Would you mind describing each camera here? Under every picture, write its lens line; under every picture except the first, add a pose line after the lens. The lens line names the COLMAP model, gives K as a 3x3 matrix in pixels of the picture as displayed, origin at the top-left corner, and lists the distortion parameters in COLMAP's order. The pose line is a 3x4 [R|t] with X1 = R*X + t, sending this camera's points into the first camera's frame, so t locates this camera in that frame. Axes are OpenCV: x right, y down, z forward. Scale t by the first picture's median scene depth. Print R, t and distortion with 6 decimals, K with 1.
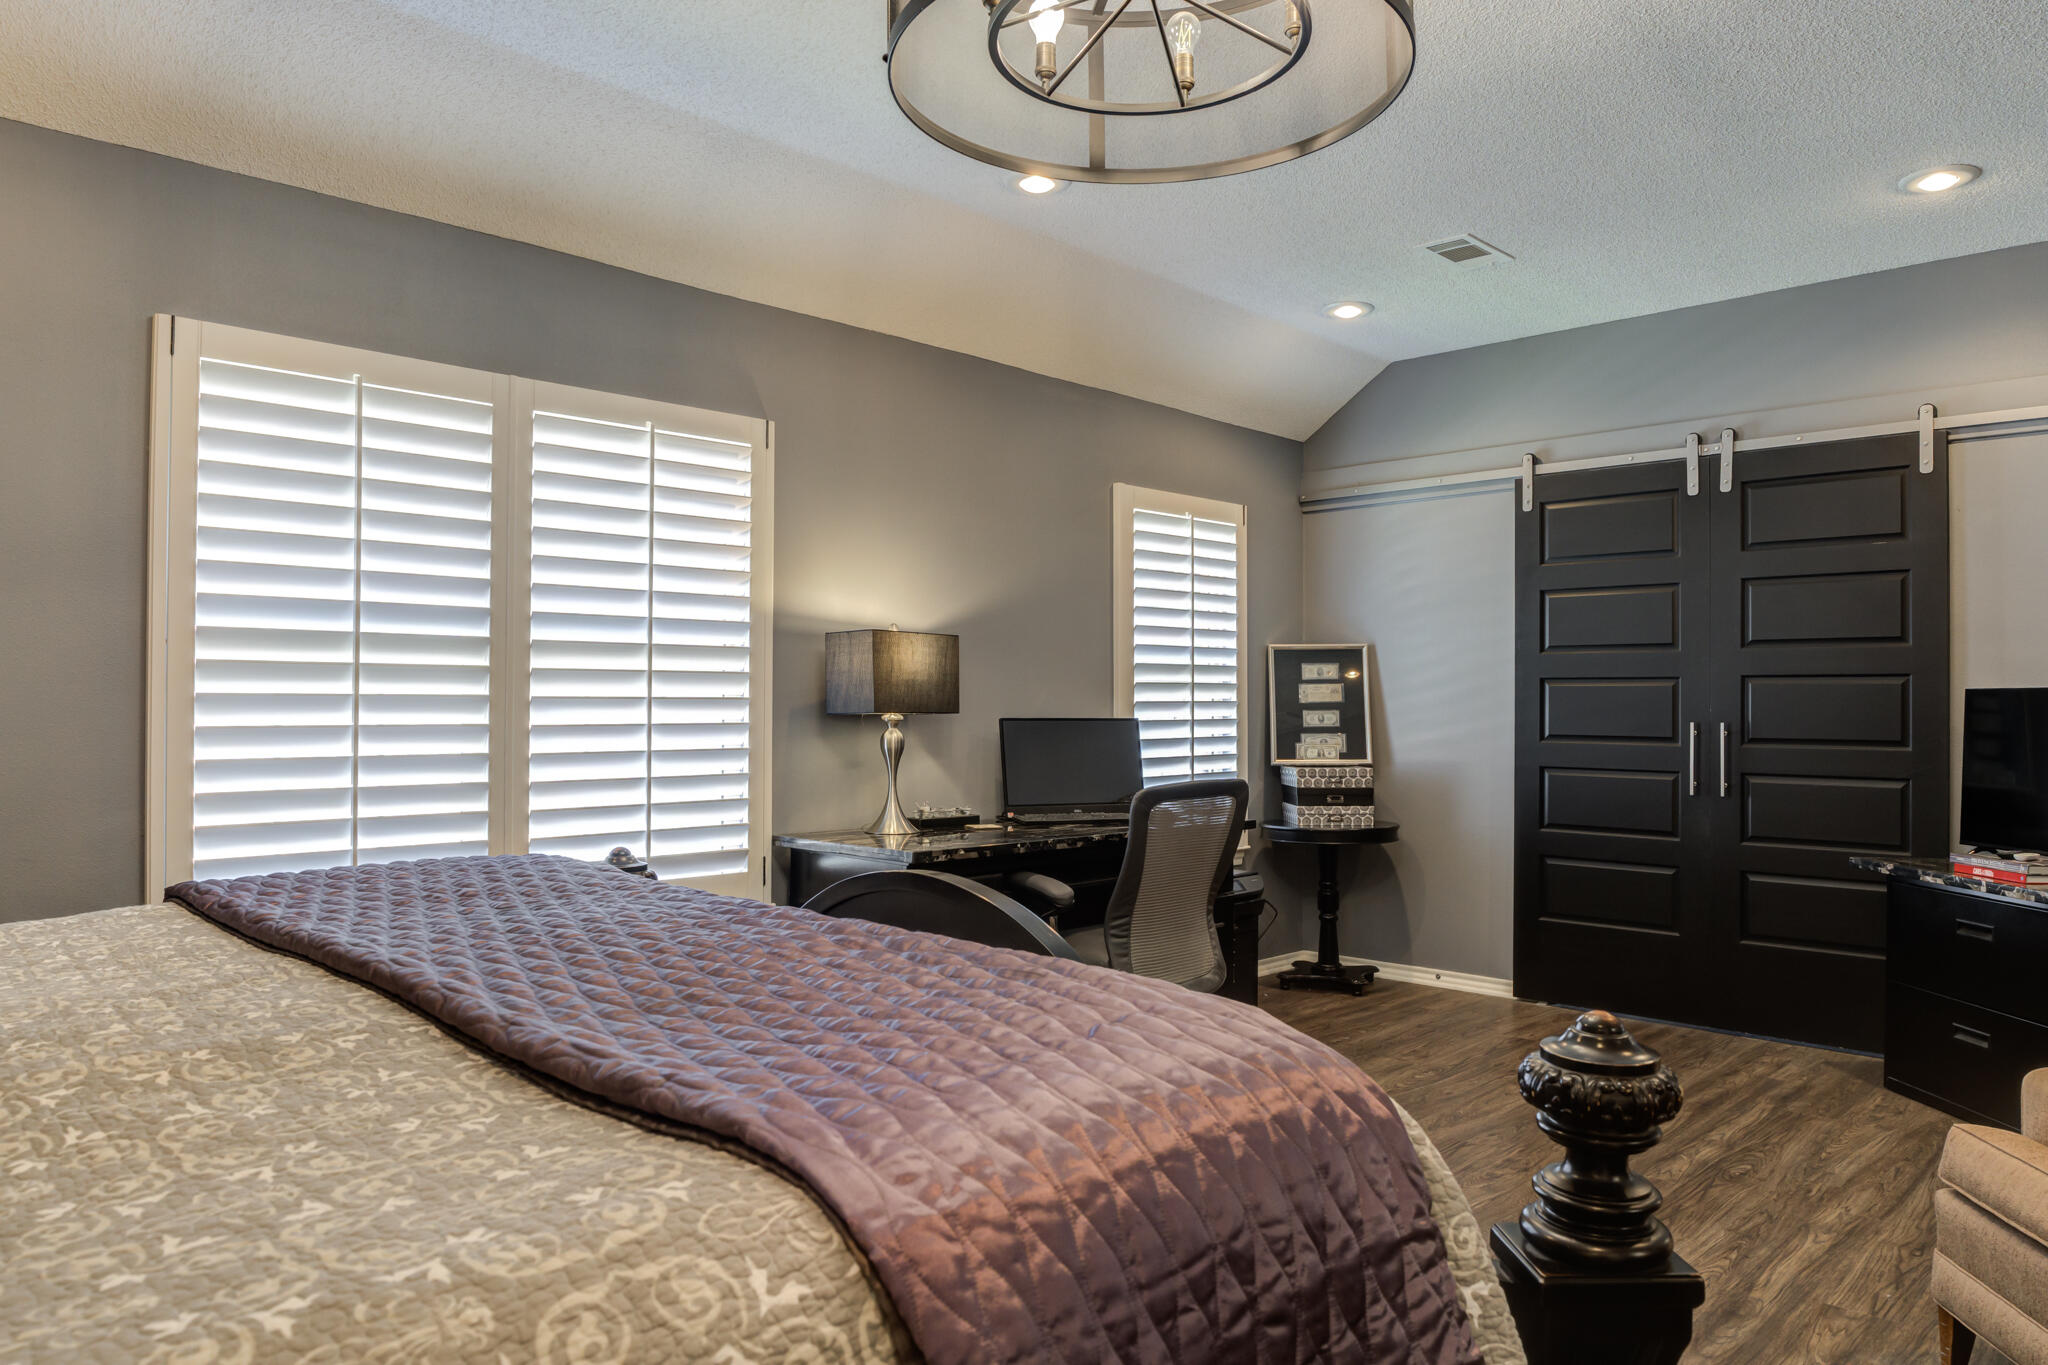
lens RADIAL K [[1340.0, 0, 1026.8], [0, 1340.0, 684.7], [0, 0, 1]] dist [-0.017607, -0.009752]
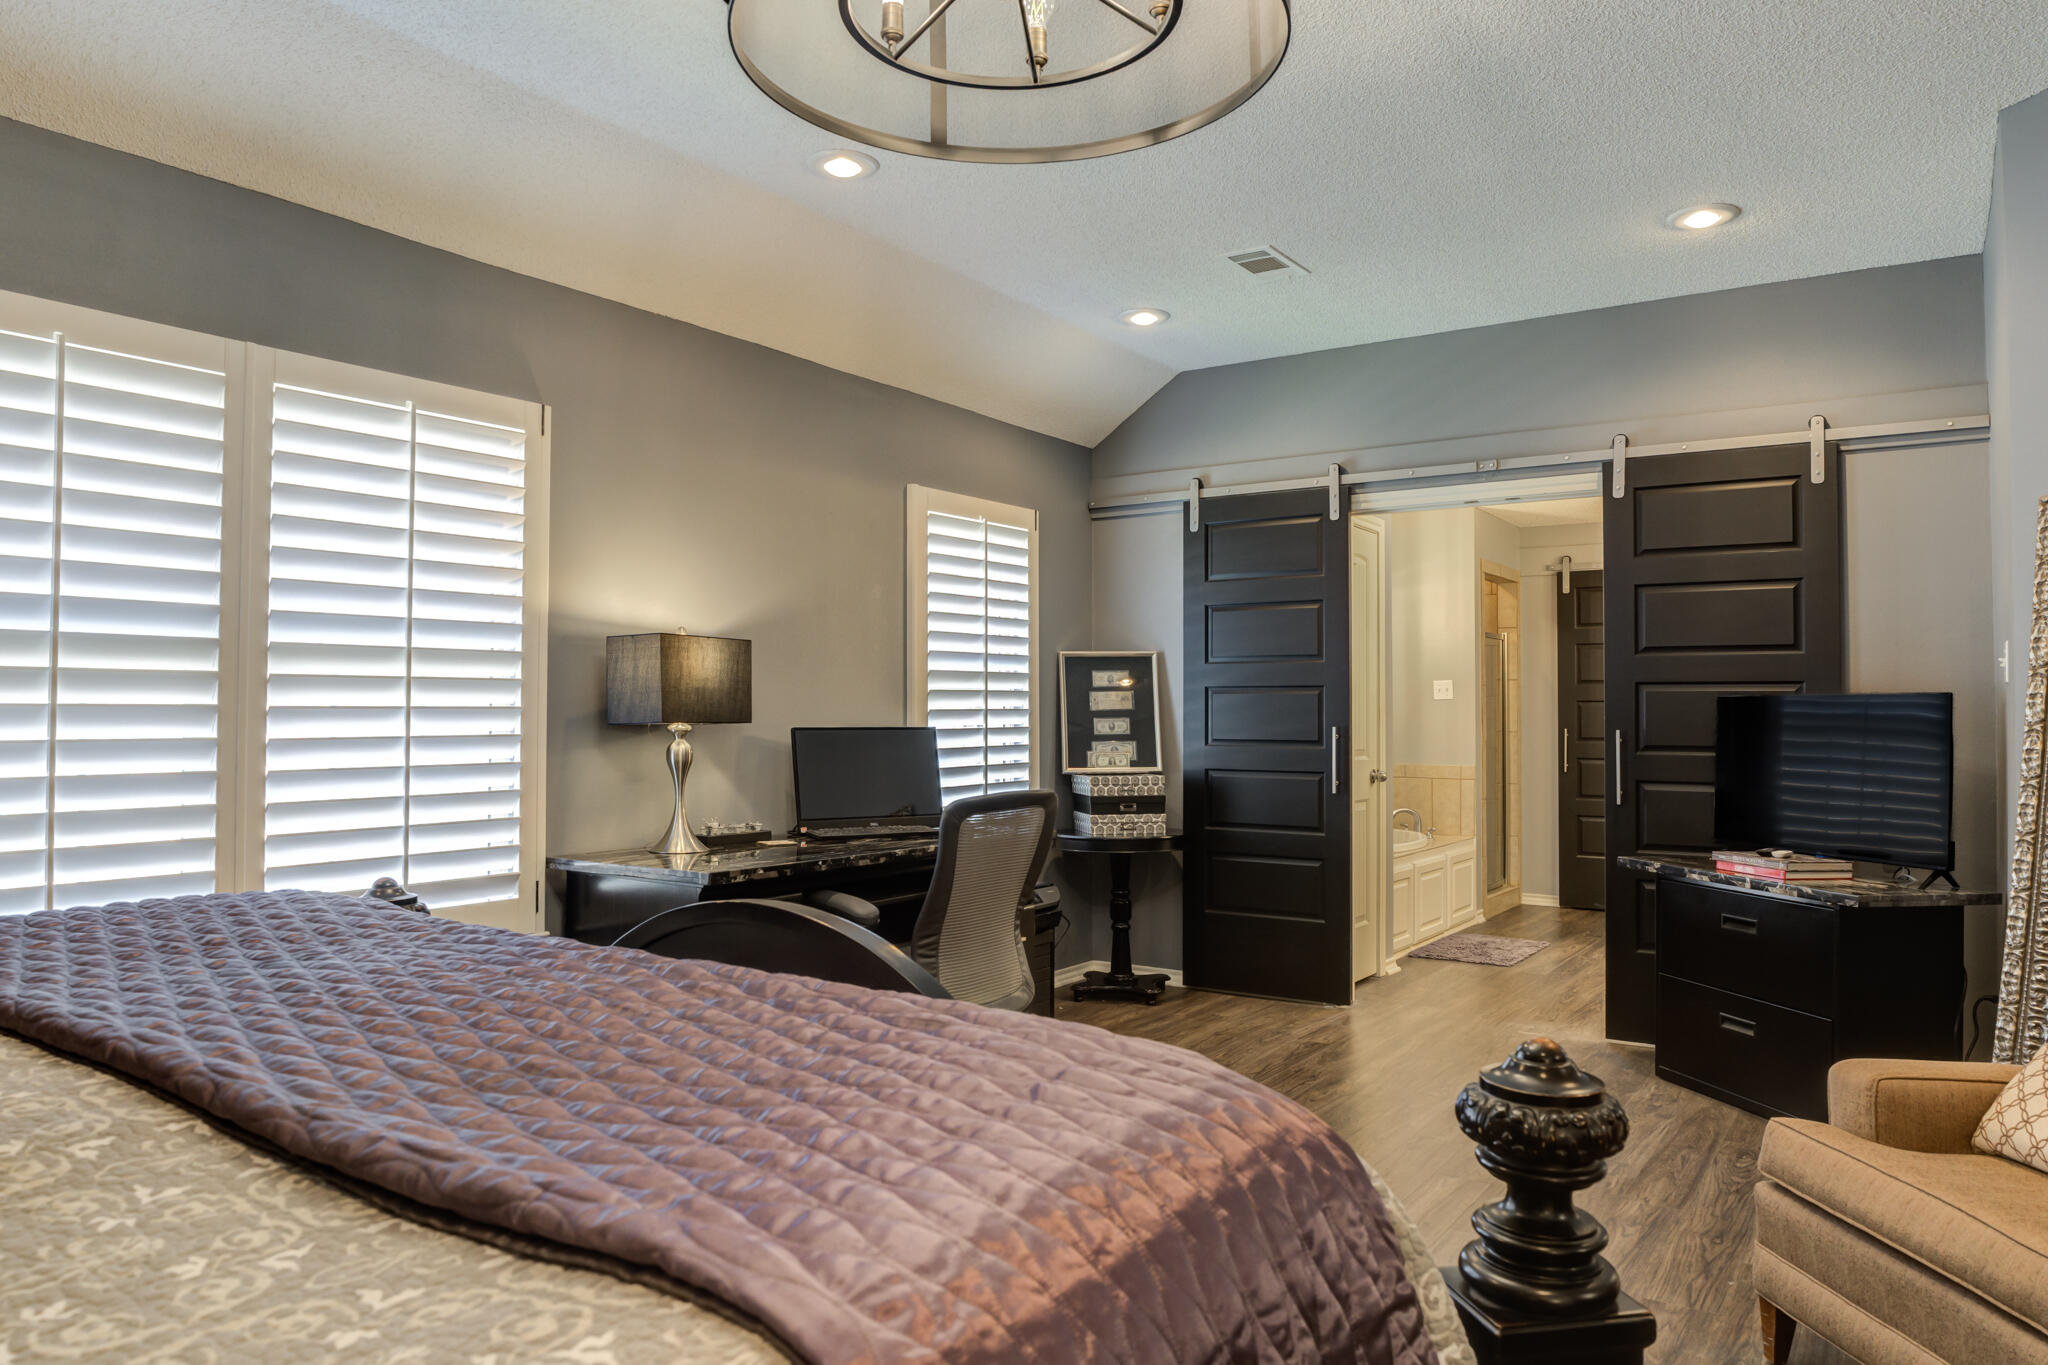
lens RADIAL K [[1340.0, 0, 1015.0], [0, 1340.0, 669.1], [0, 0, 1]] dist [-0.017607, -0.009752]
pose [[0.984354, 0.002724, 0.176183, -0.059291], [0.000284, 0.999855, -0.017043, -0.000742], [-0.176204, 0.016826, 0.984210, 0.071663]]
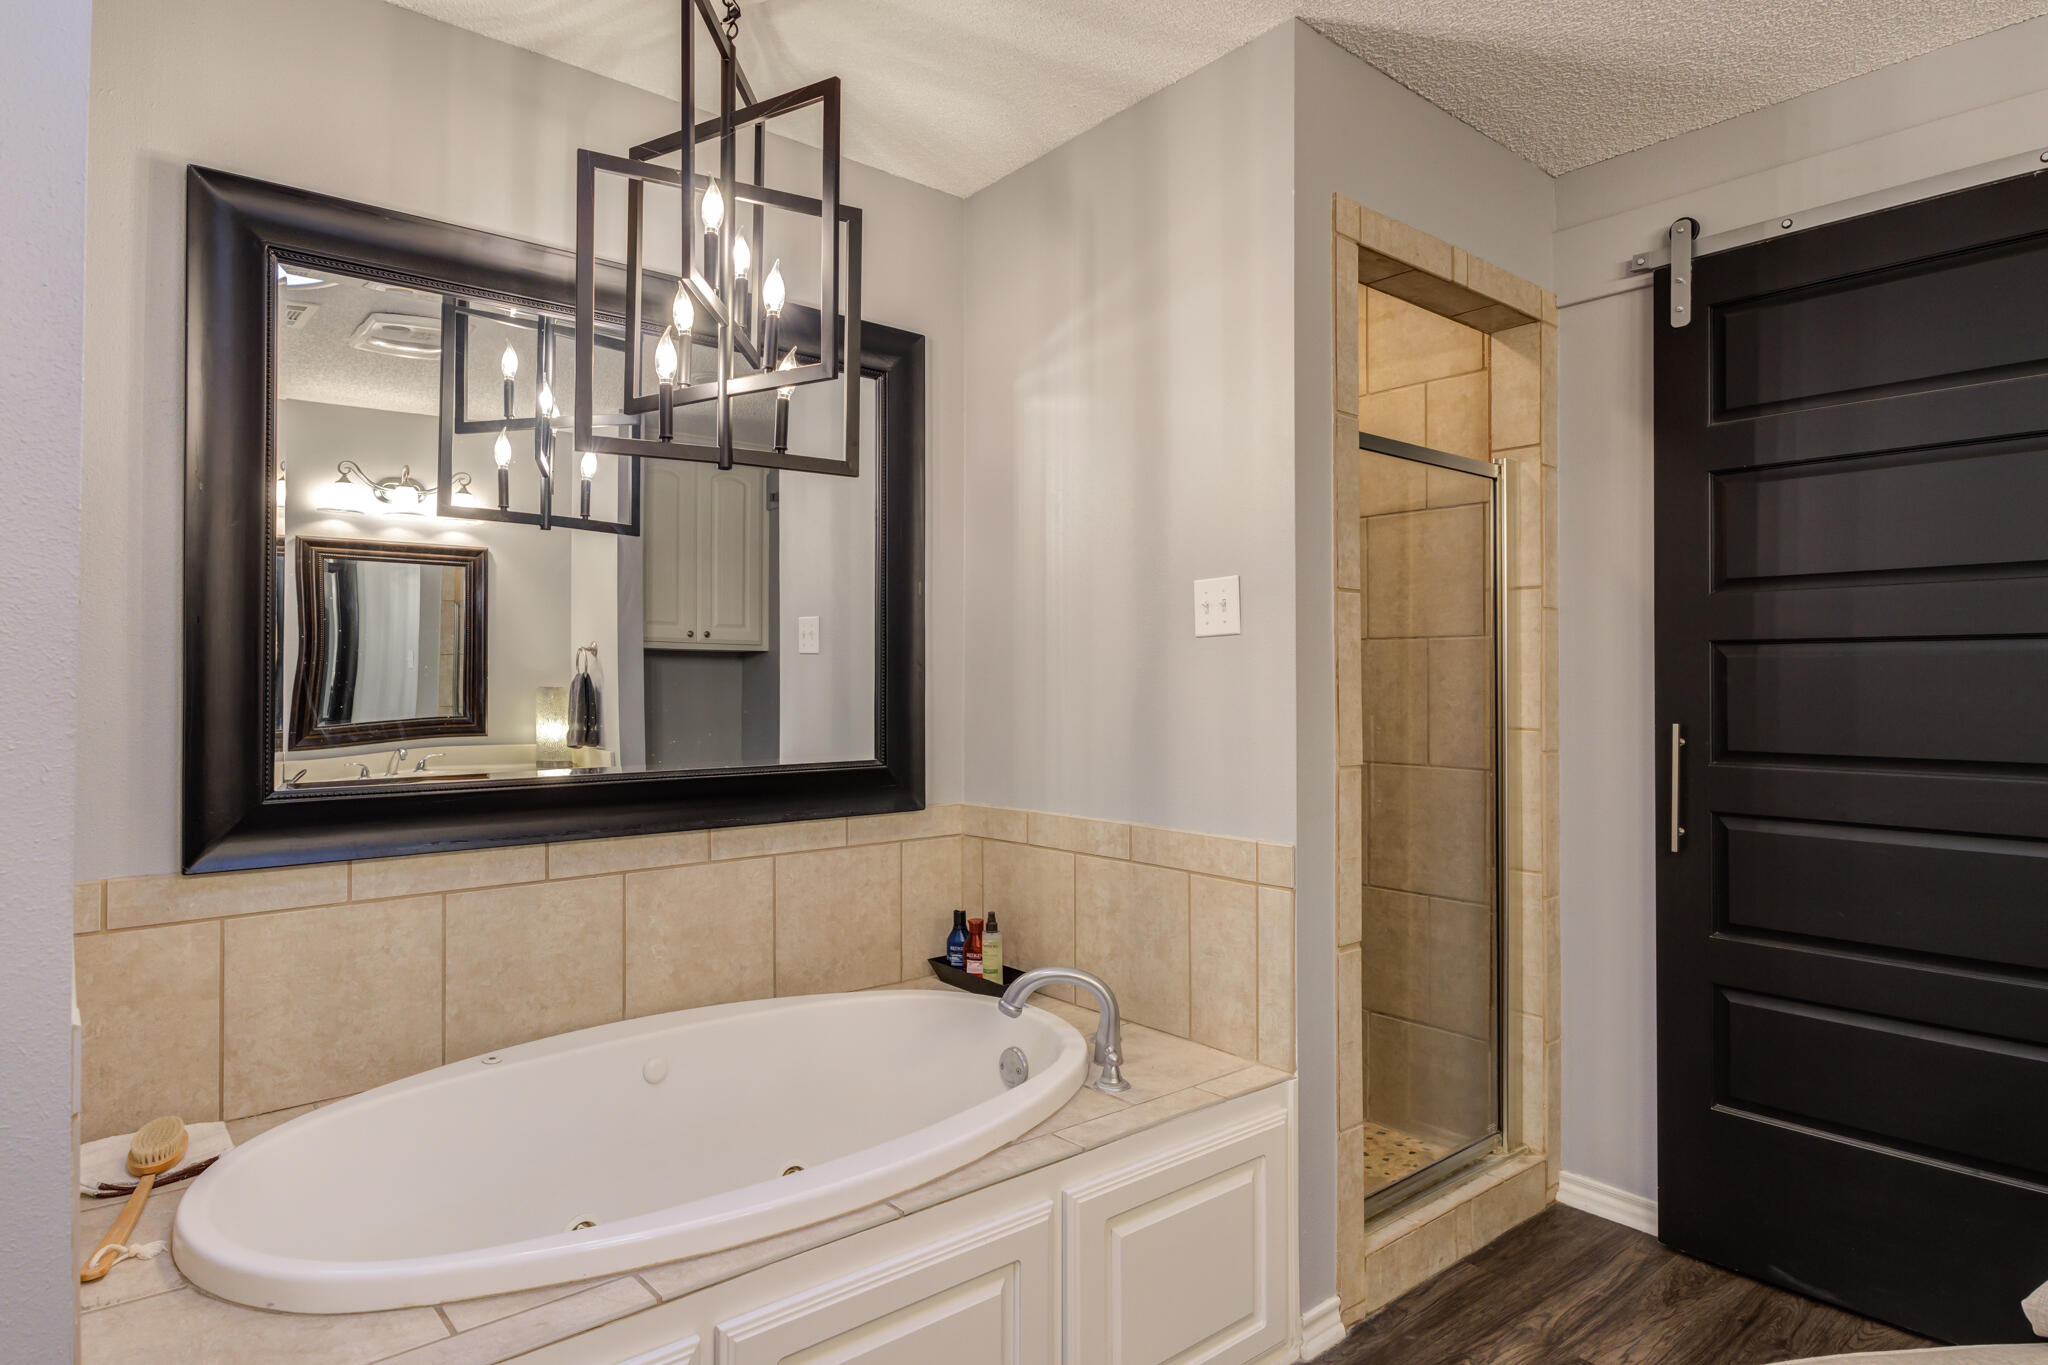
lens RADIAL K [[1151.5, 0, 994.1], [0, 1151.5, 656.2], [0, 0, 1]] dist [0.001083, -0.004222]
pose [[0.994705, -0.004918, -0.102654, 0.248875], [0.004182, 0.999964, -0.007389, 0.007604], [0.102687, 0.006921, 0.994690, 0.494762]]
